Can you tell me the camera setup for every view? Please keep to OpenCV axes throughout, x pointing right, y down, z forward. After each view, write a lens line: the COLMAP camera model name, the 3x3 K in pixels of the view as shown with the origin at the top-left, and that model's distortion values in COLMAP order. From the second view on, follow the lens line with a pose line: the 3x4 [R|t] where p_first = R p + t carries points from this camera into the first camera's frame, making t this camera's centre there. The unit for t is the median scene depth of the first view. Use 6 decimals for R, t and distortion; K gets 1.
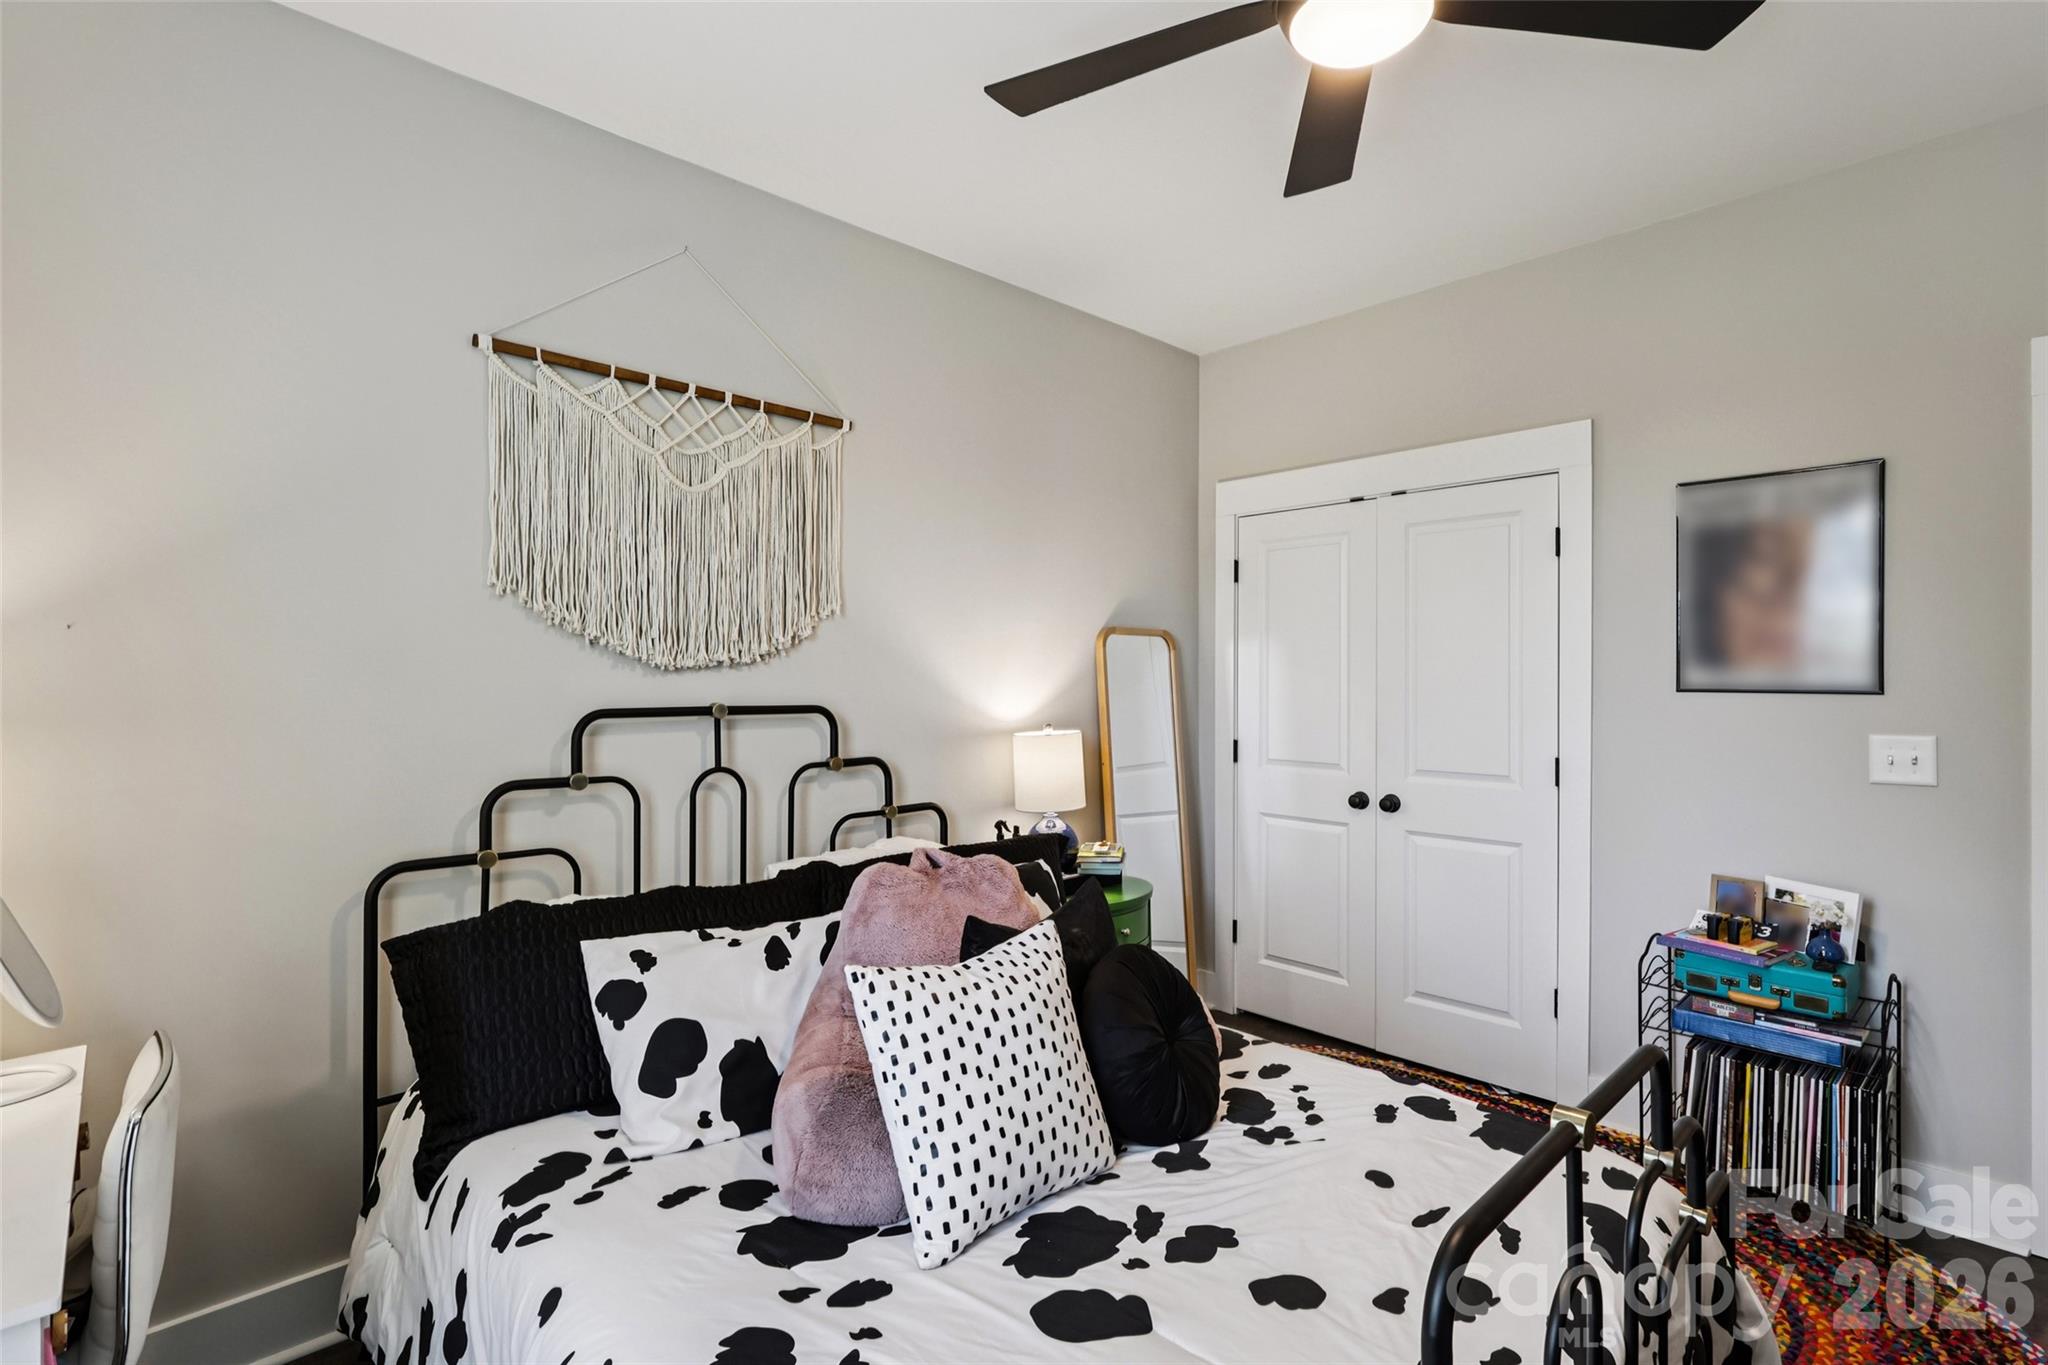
lens RADIAL K [[961.5, 0, 1023.8], [0, 961.5, 672.5], [0, 0, 1]] dist [-0.003174, 0.001610]
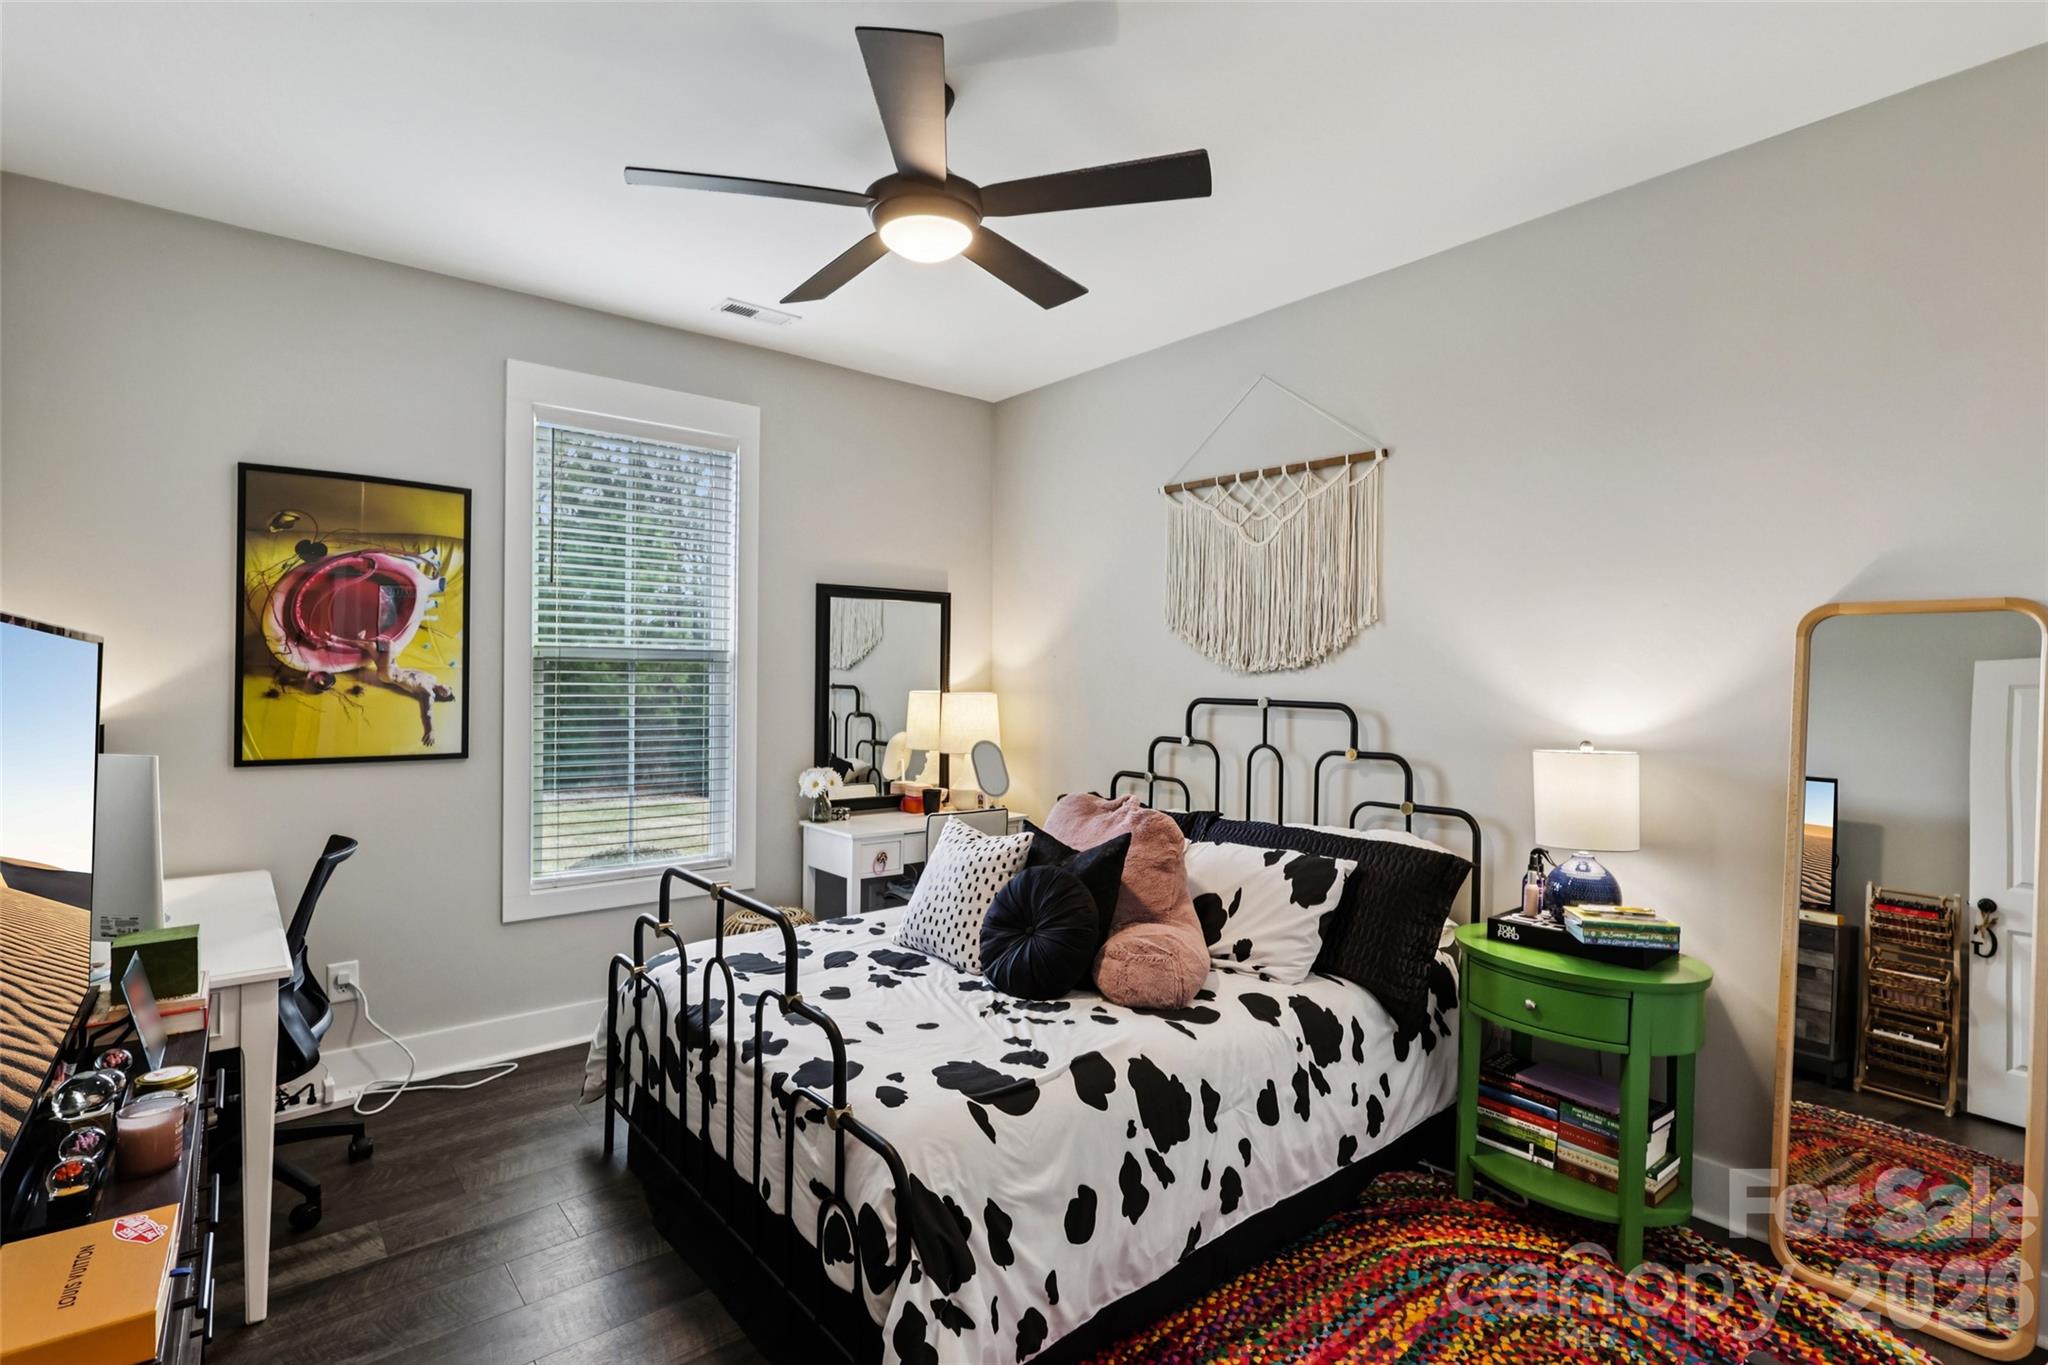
lens RADIAL K [[961.5, 0, 1023.1], [0, 961.5, 687.7], [0, 0, 1]] dist [-0.003174, 0.001610]
pose [[-0.065156, 0.016757, -0.997734, 1.212793], [0.002228, 0.999859, 0.016647, -0.006873], [0.997873, -0.001138, -0.065185, 0.832018]]
